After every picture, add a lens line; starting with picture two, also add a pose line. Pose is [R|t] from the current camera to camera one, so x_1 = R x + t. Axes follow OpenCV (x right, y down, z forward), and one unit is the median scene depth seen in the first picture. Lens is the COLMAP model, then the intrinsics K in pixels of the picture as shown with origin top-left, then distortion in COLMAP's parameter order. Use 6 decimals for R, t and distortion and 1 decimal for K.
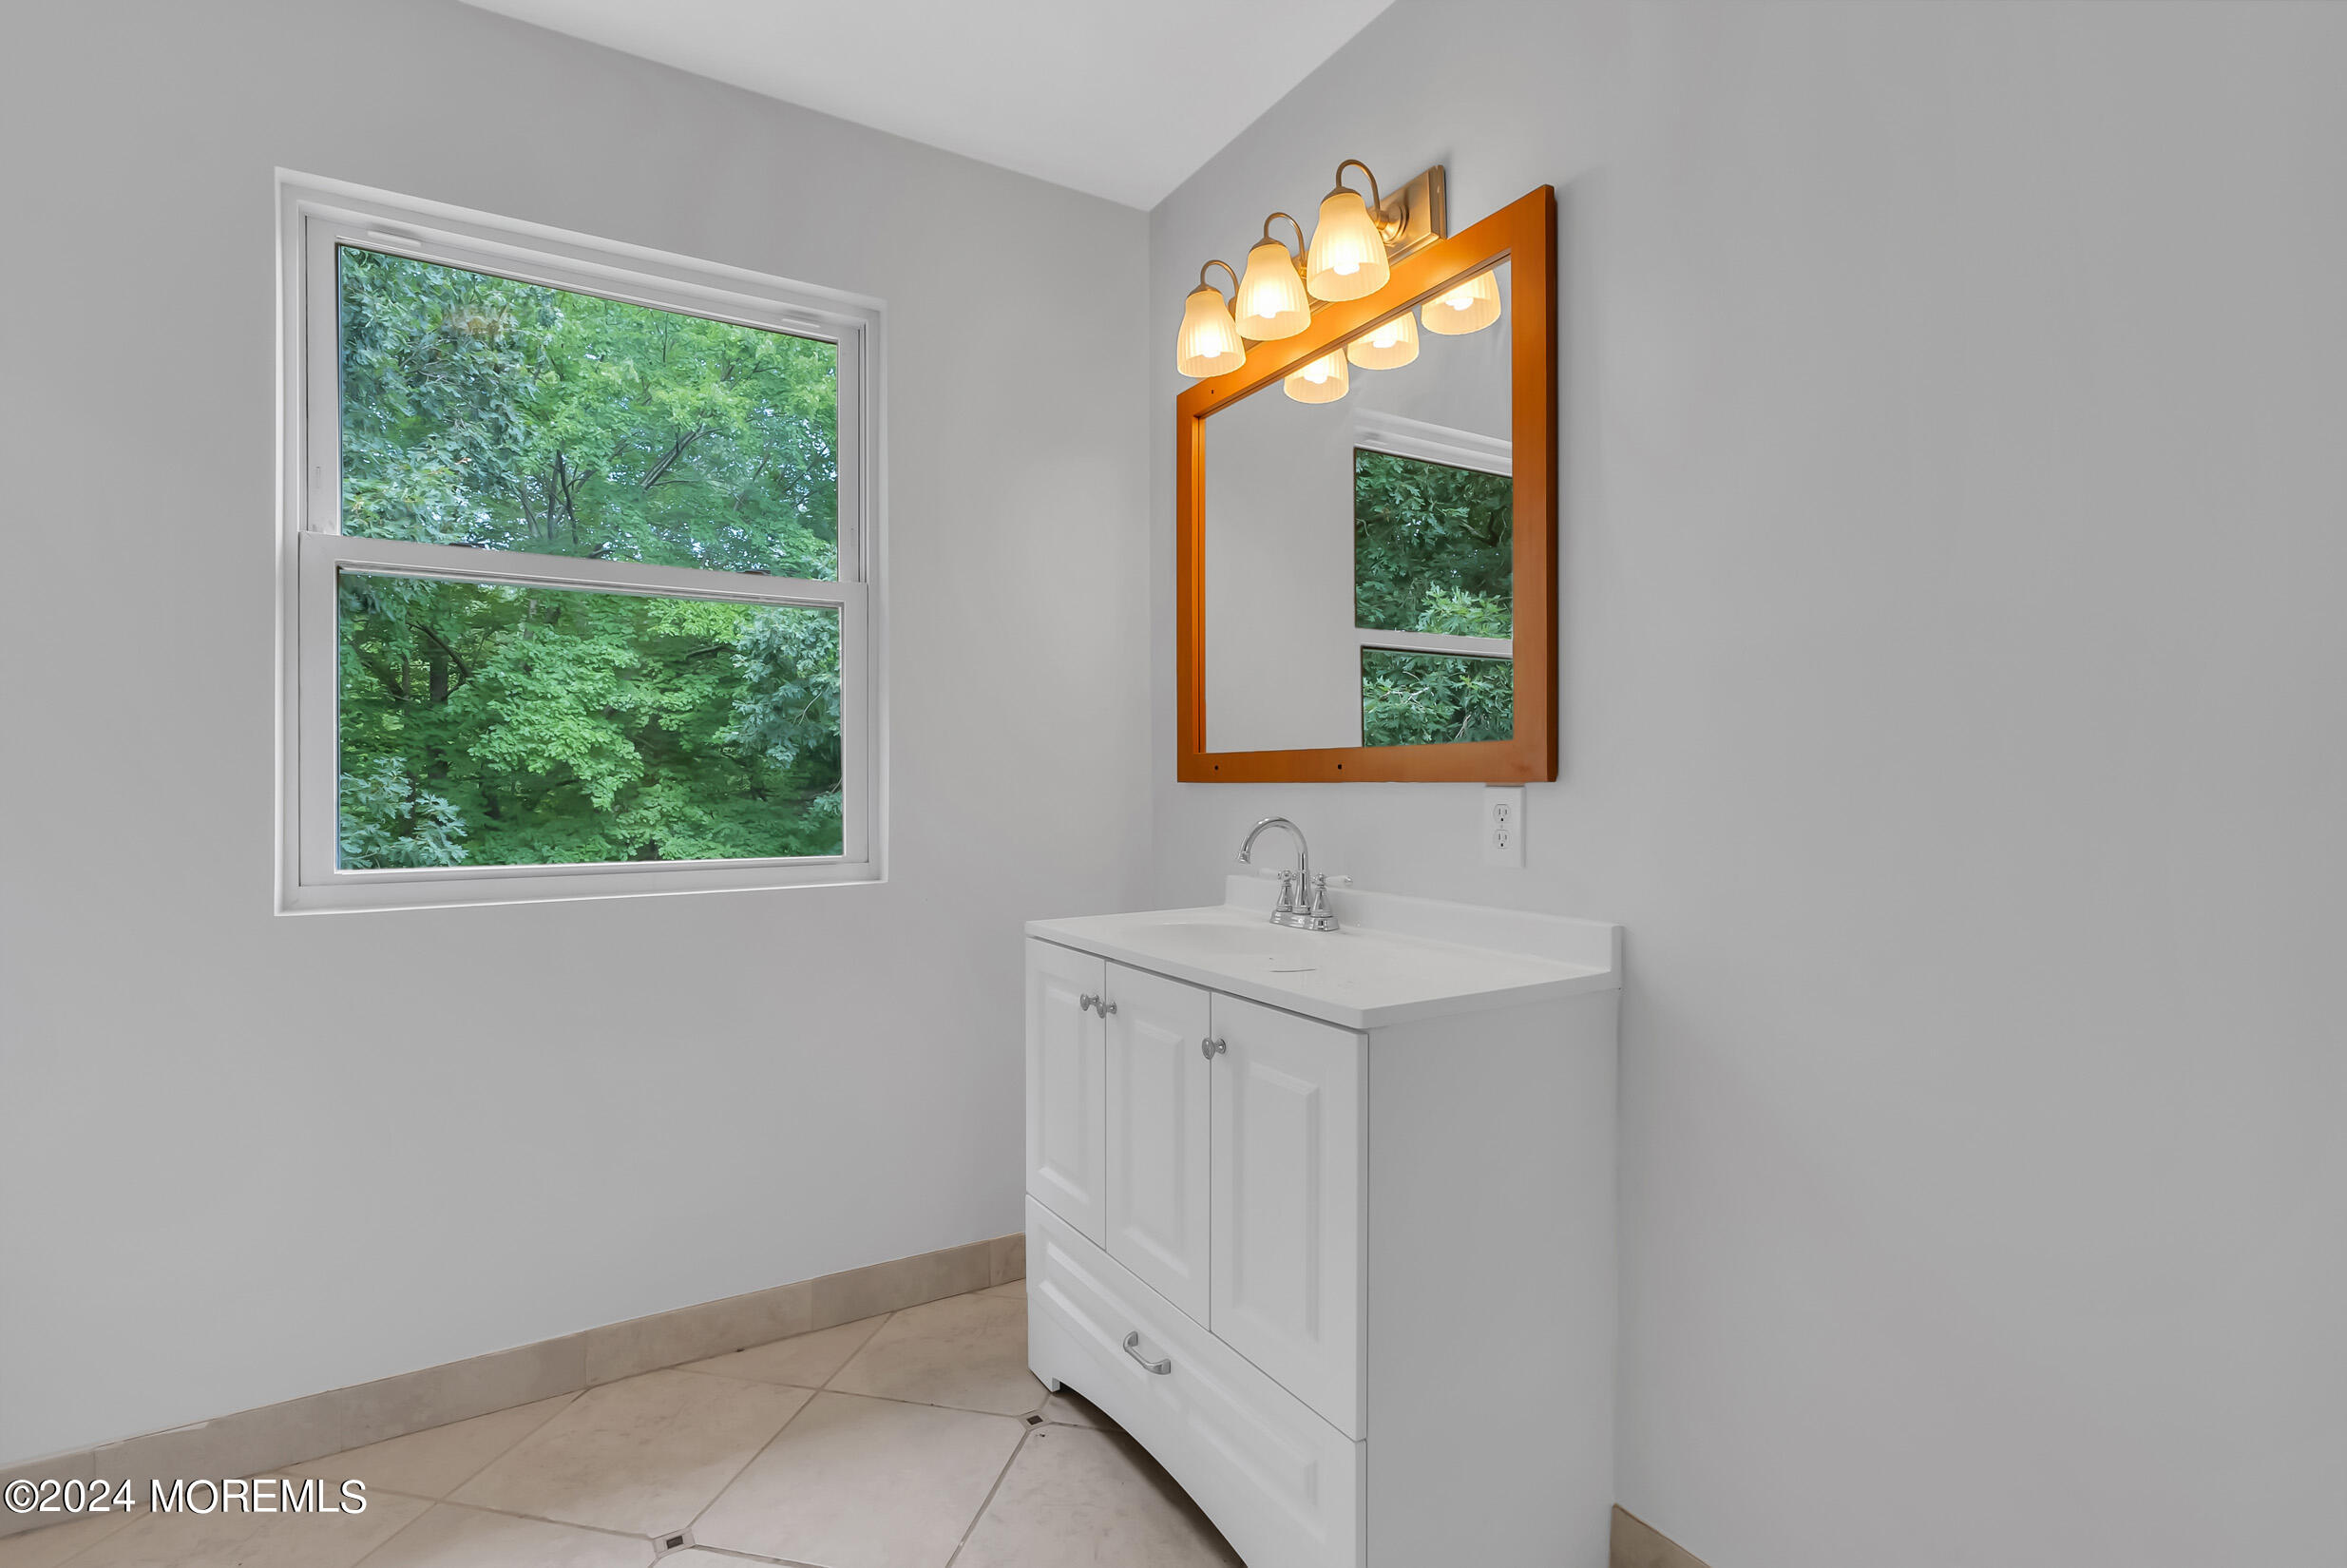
lens RADIAL K [[1094.4, 0, 1163.9], [0, 1094.4, 790.2], [0, 0, 1]] dist [-0.000810, 0.000016]
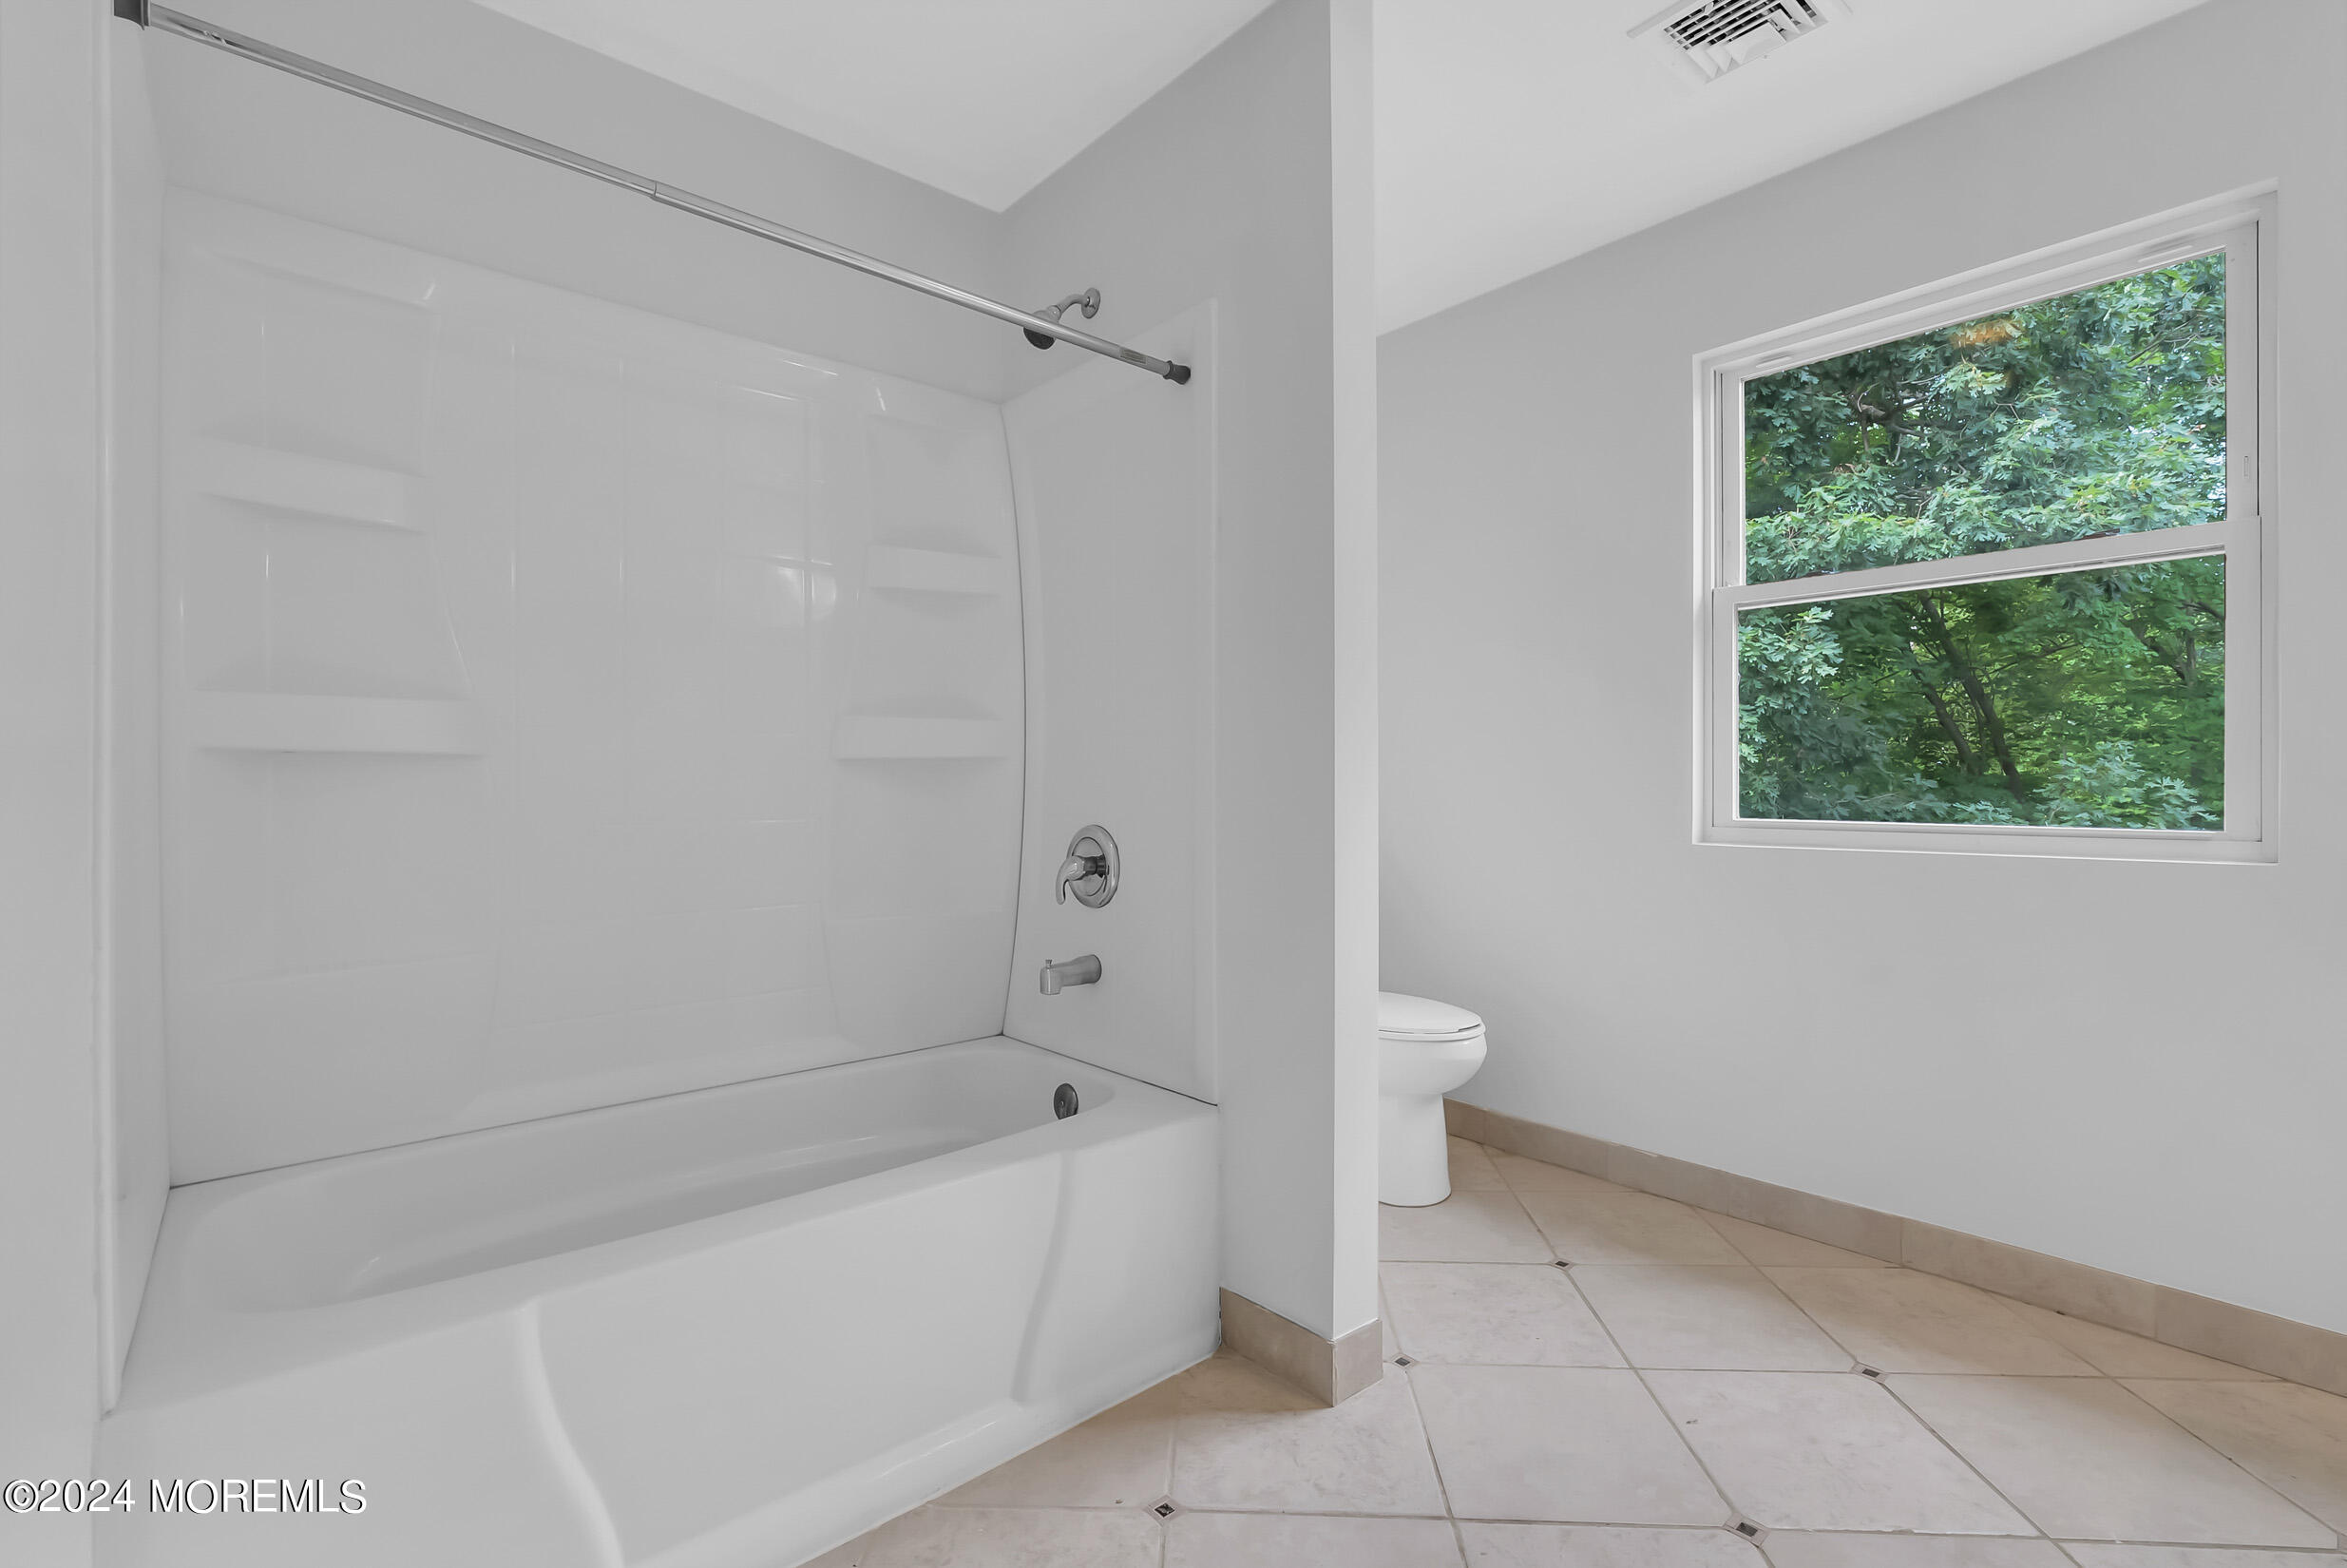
lens RADIAL K [[1094.4, 0, 1163.9], [0, 1094.4, 790.2], [0, 0, 1]] dist [-0.000810, 0.000016]
pose [[0.157627, 0.012198, -0.987423, 0.520955], [-0.000746, 0.999925, 0.012233, 0.017664], [0.987498, -0.001192, 0.157625, 0.022940]]
